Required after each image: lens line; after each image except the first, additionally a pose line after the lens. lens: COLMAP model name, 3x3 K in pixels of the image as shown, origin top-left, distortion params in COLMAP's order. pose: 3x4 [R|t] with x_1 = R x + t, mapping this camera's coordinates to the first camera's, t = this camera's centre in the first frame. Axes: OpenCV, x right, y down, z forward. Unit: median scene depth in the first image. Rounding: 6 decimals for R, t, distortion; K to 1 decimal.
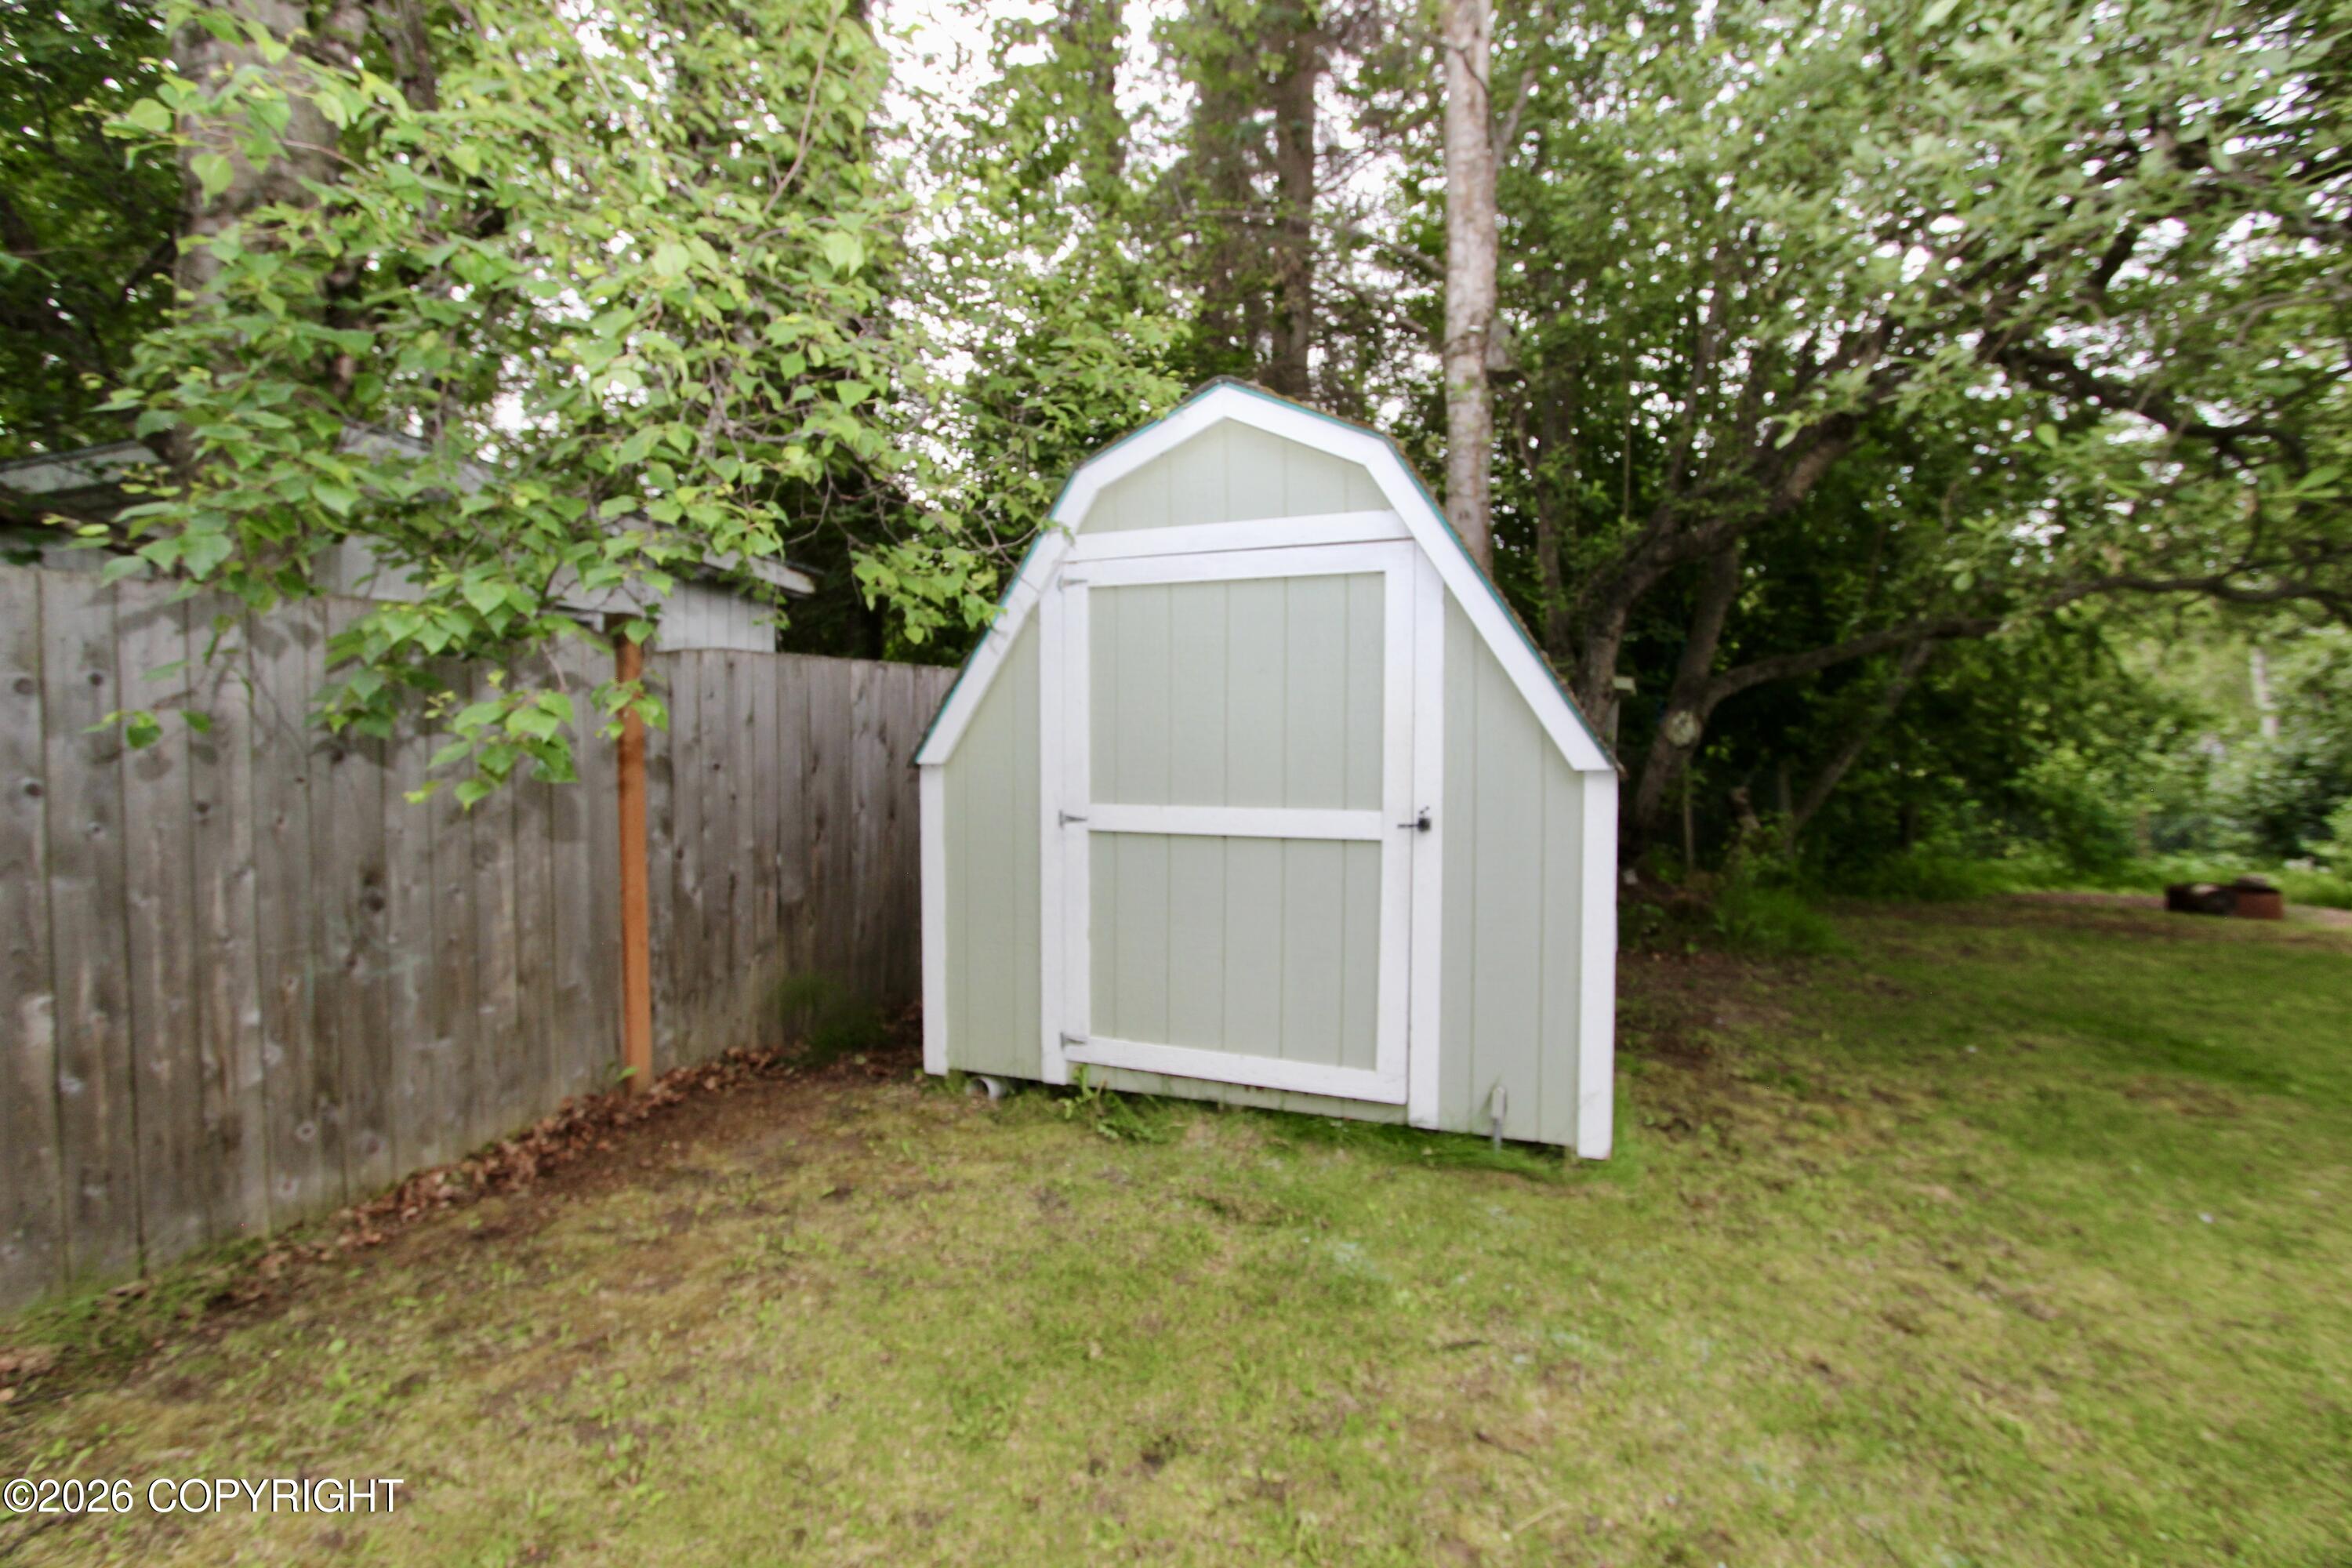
lens RADIAL K [[1098.2, 0, 1176.0], [0, 1098.2, 784.0], [0, 0, 1]] dist [-0.018522, 0.000174]
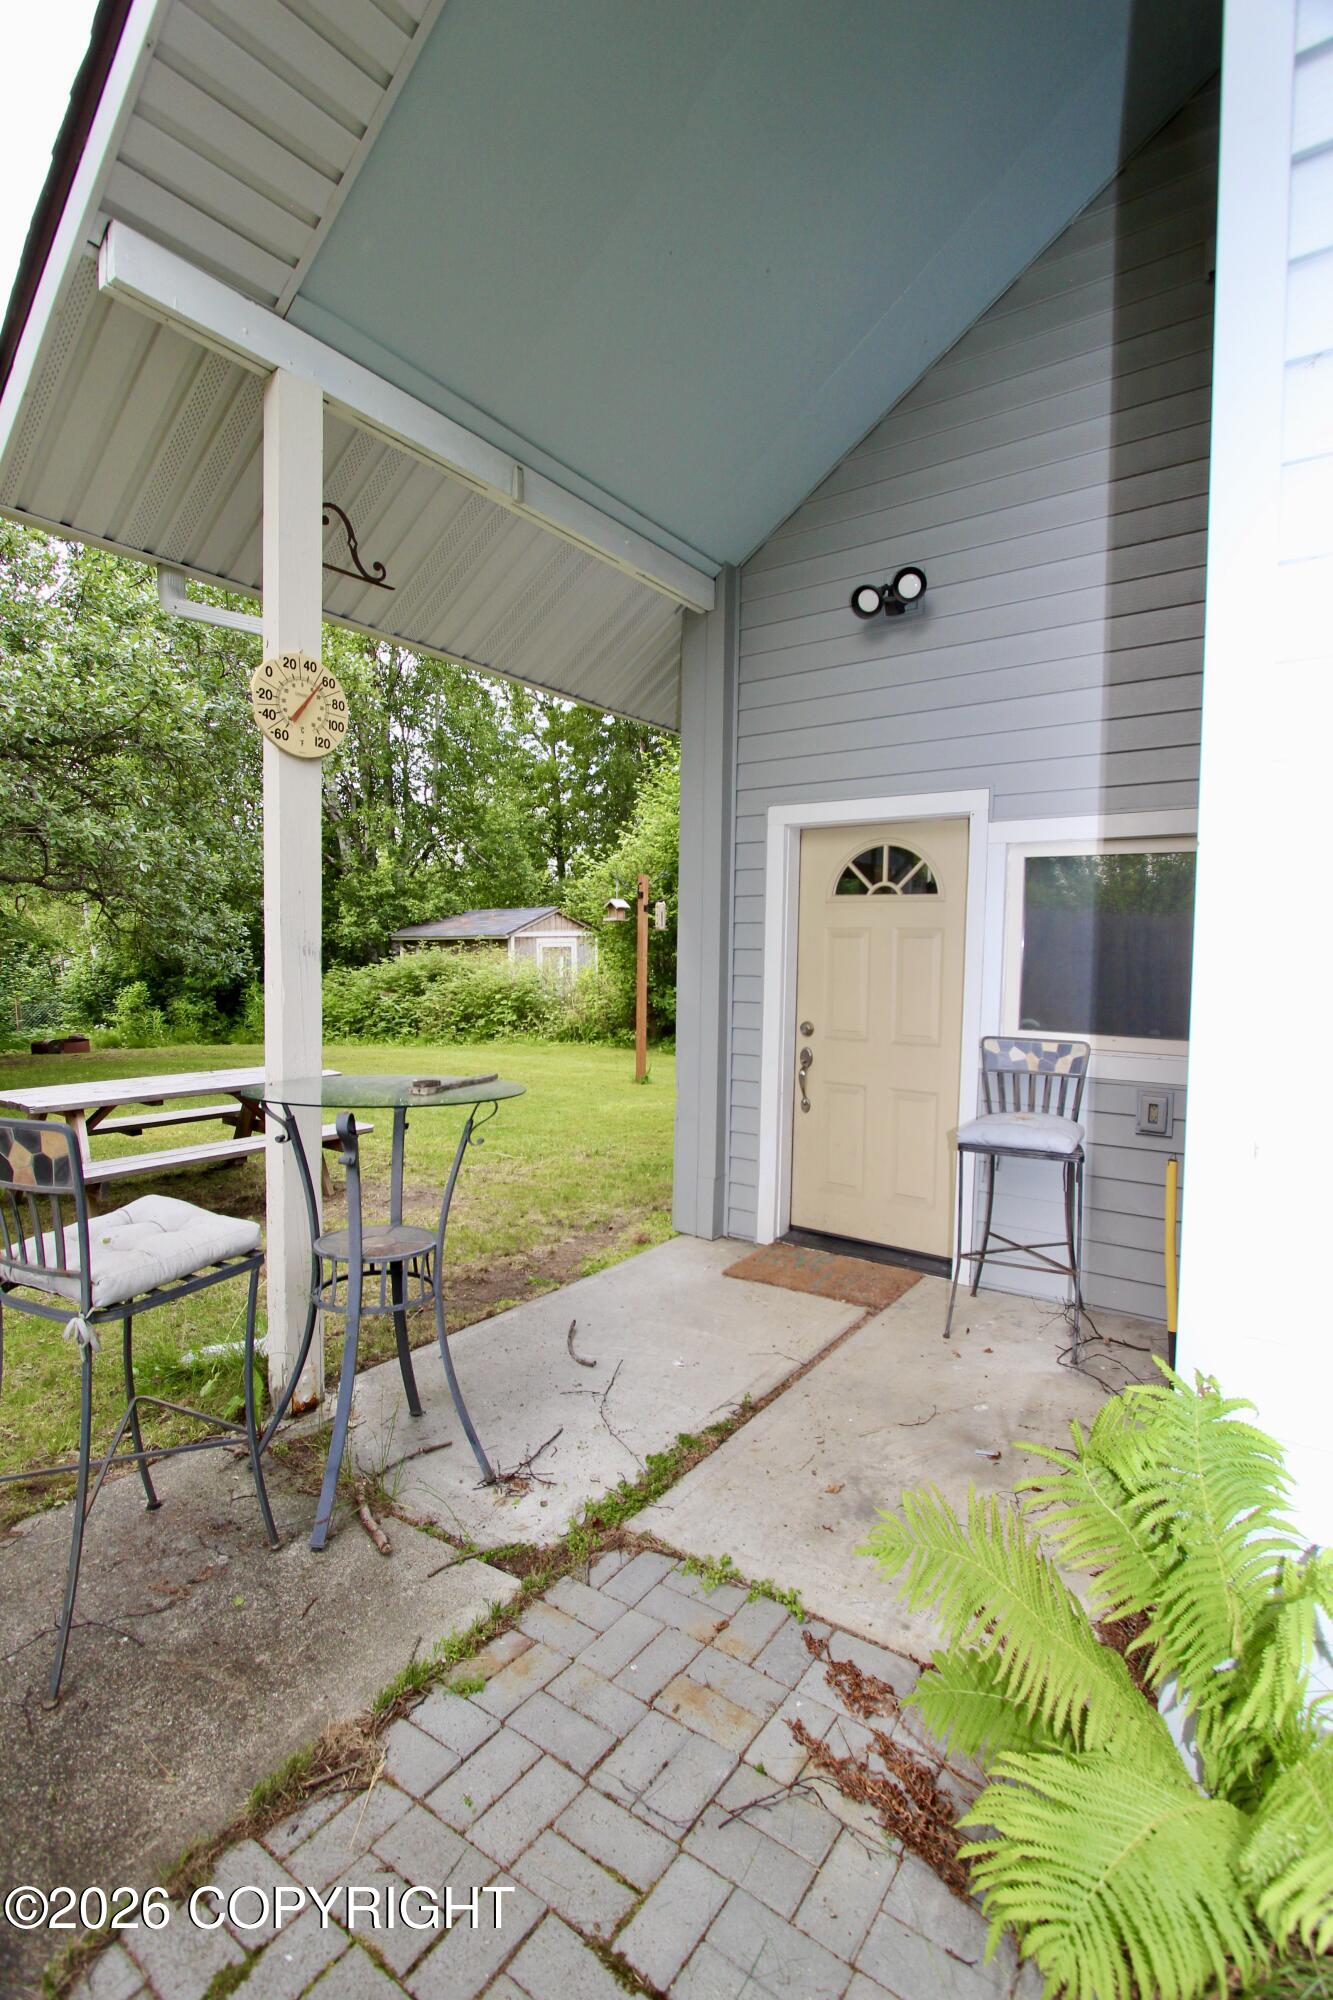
lens RADIAL K [[933.9, 0, 665.4], [0, 933.9, 972.5], [0, 0, 1]] dist [-0.018522, 0.000174]
pose [[0.237641, -0.012958, 0.971267, -0.860678], [0.035072, 0.999373, 0.004752, 0.039599], [-0.970720, 0.032935, 0.237947, -1.055155]]
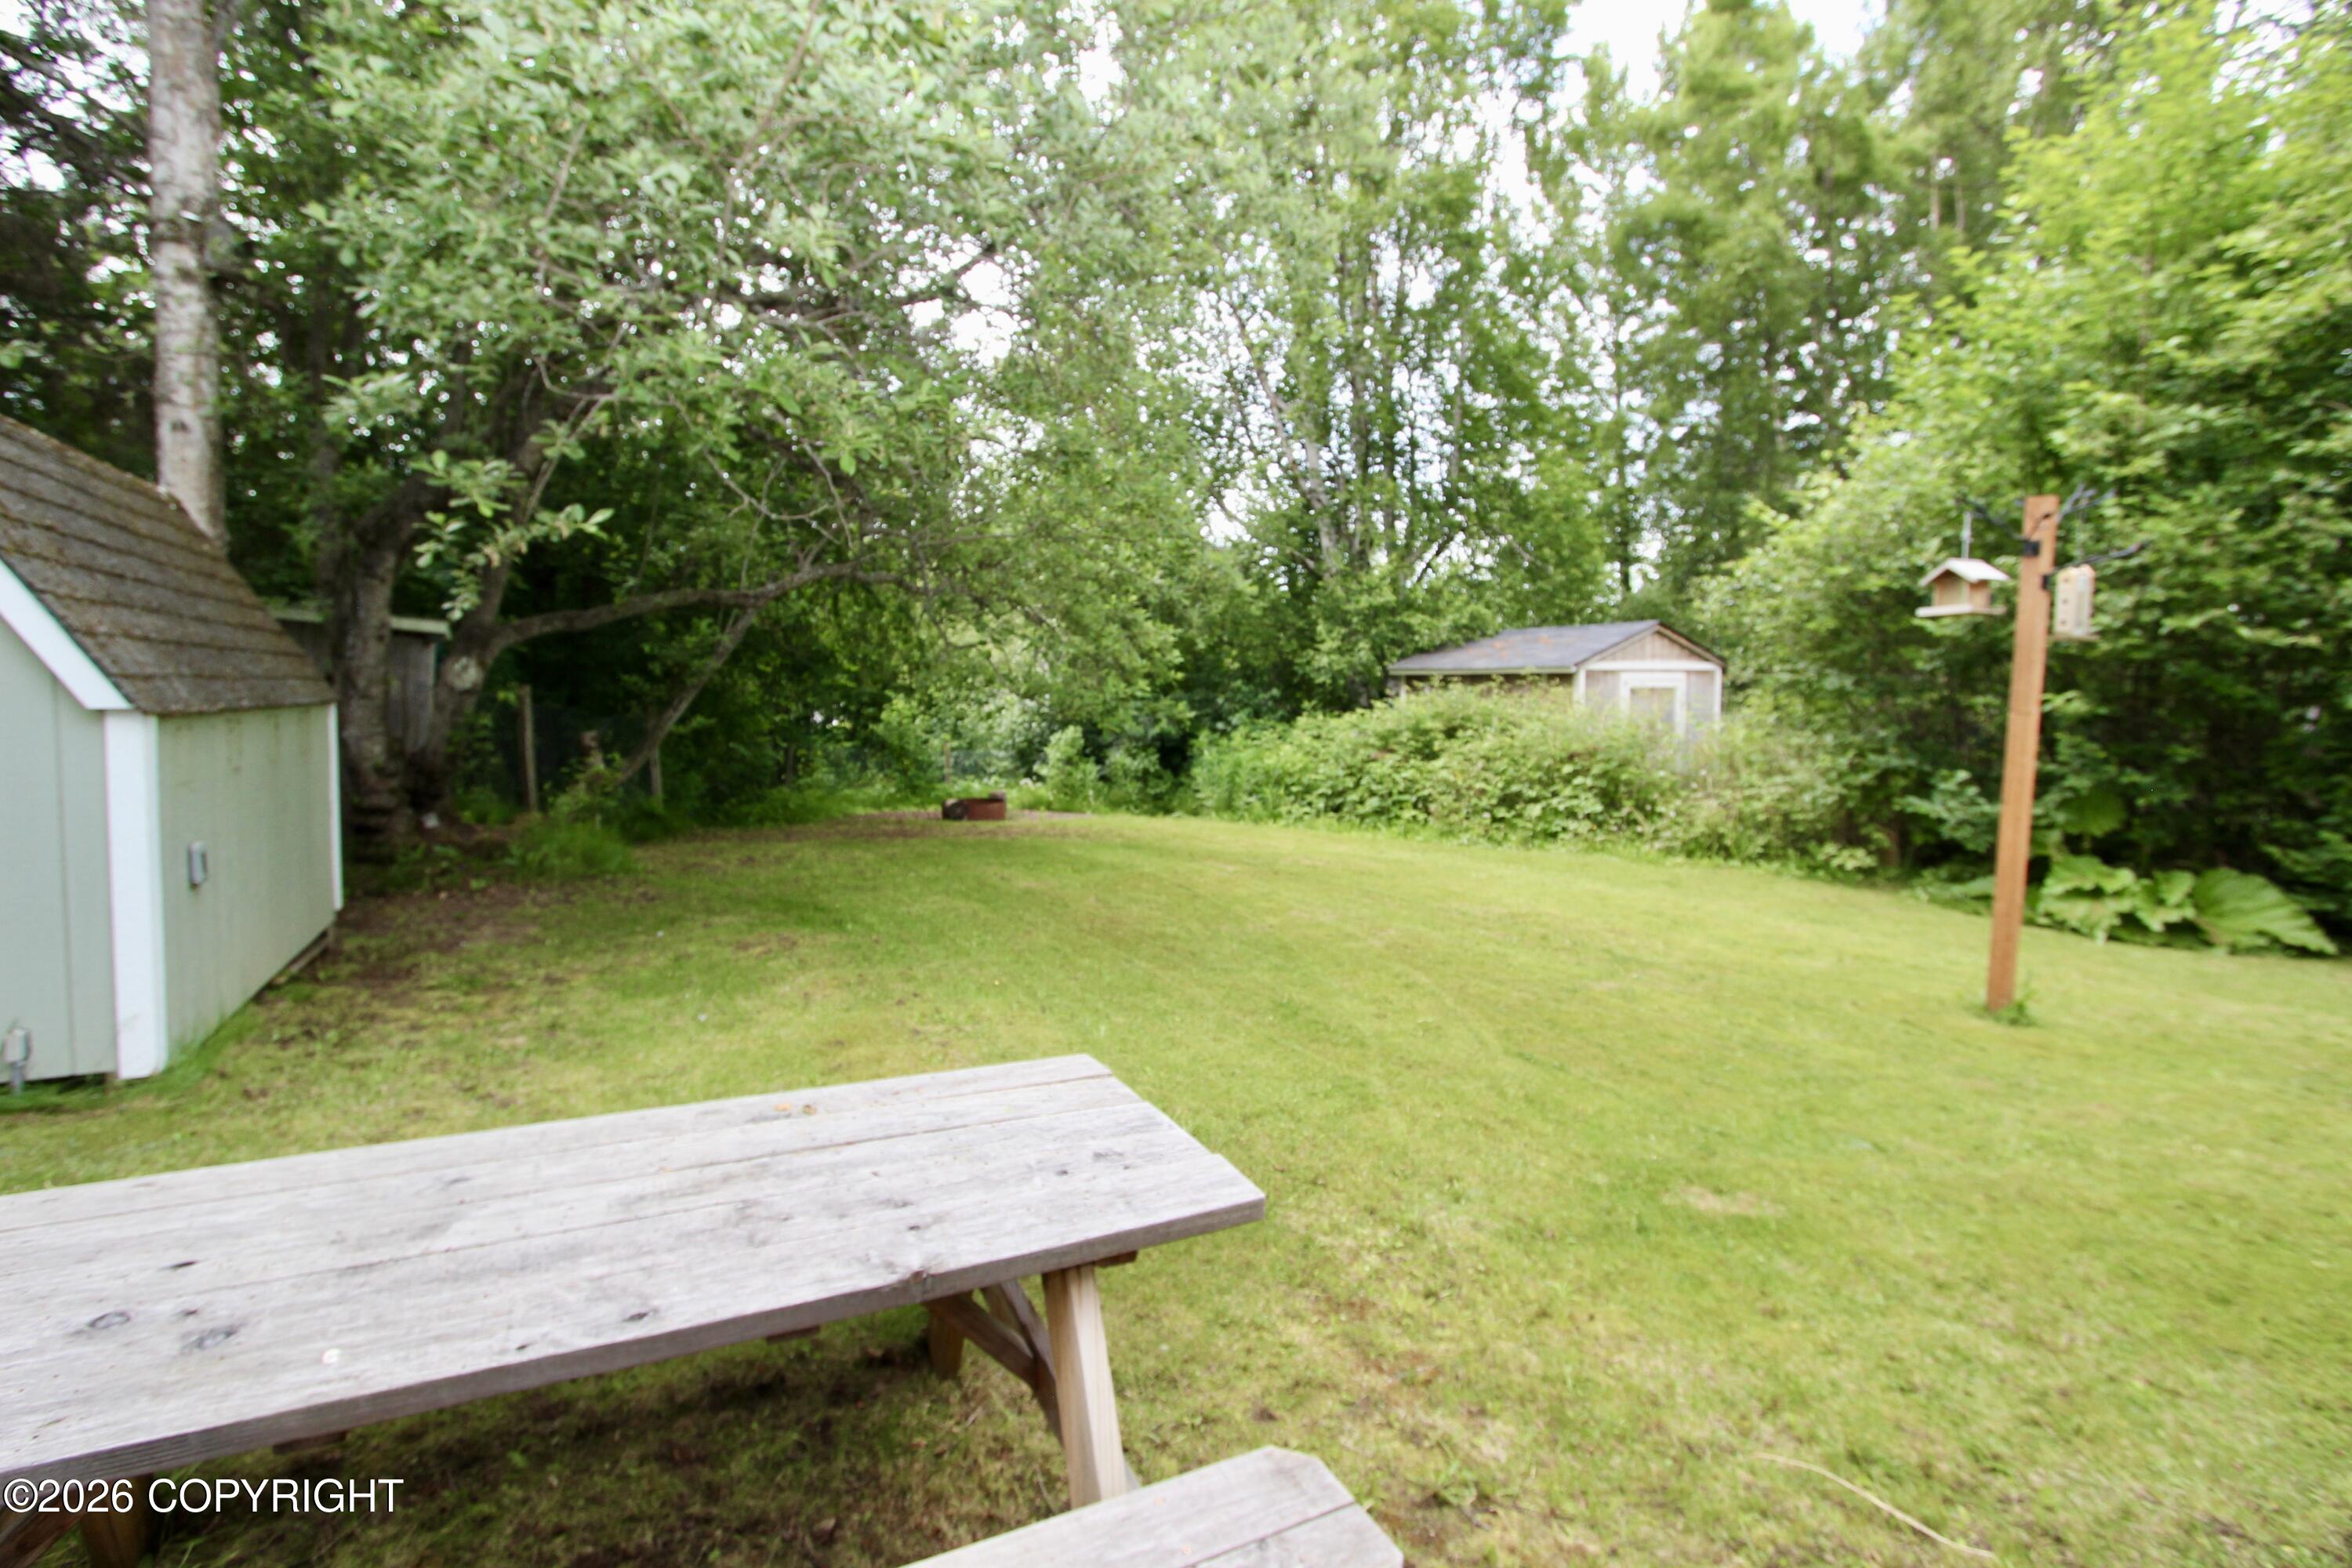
lens RADIAL K [[1098.2, 0, 1176.0], [0, 1098.2, 784.0], [0, 0, 1]] dist [-0.018522, 0.000174]
pose [[0.650201, -0.047544, 0.758274, 0.229112], [0.012119, 0.998562, 0.052219, 0.015572], [-0.759666, -0.024763, 0.649842, -0.380099]]
